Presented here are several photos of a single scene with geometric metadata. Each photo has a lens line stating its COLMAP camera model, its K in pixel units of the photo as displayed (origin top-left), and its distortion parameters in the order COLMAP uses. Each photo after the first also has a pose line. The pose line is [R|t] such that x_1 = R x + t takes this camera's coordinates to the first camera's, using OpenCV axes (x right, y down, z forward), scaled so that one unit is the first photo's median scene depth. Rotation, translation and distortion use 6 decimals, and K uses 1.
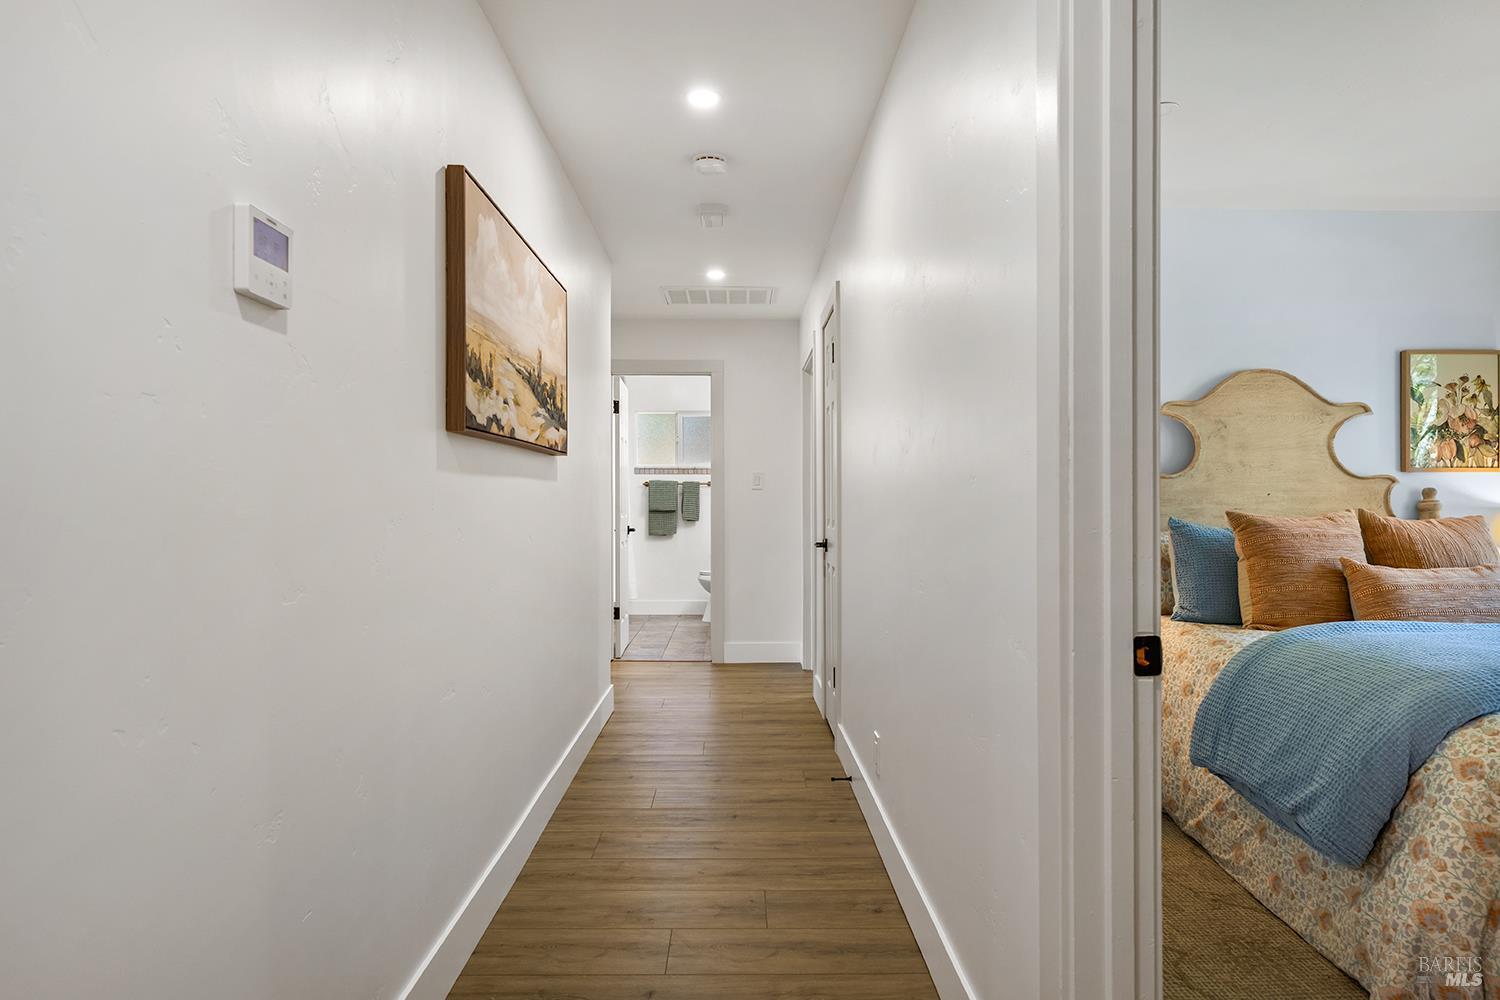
lens RADIAL K [[884.3, 0, 751.9], [0, 884.3, 499.3], [0, 0, 1]] dist [0.000074, 0.001935]
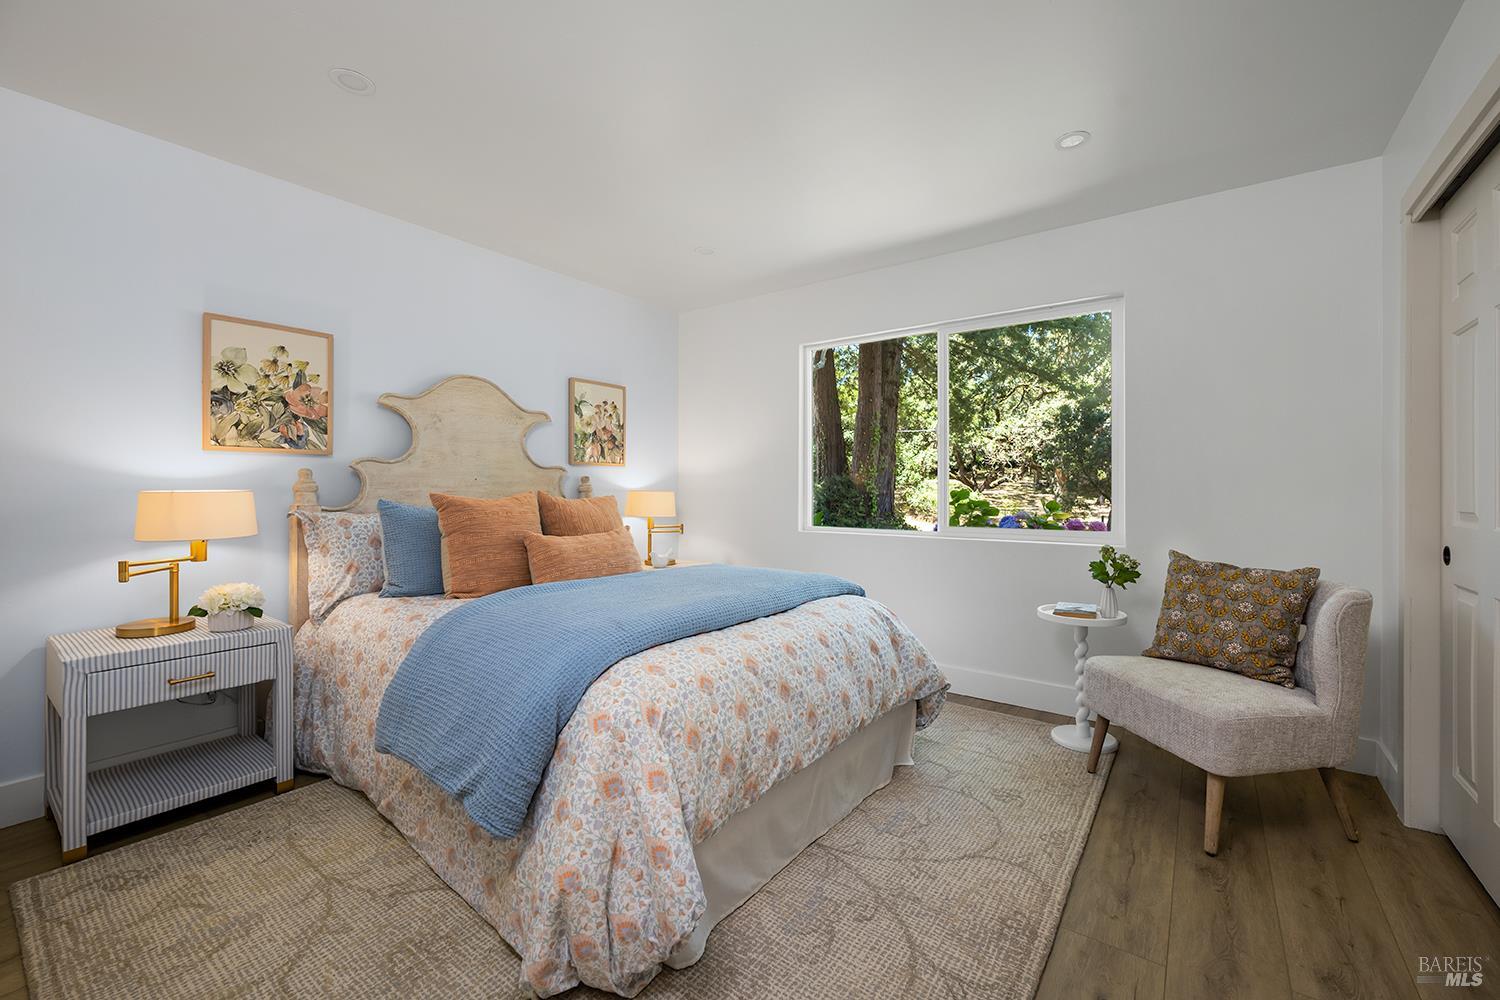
lens RADIAL K [[605.9, 0, 747.7], [0, 605.9, 492.1], [0, 0, 1]] dist [-0.014610, -0.000303]
pose [[0.619543, -0.001364, 0.784961, 0.235135], [-0.007248, 0.999946, 0.007458, 0.004592], [-0.784929, -0.010309, 0.619500, 0.275710]]
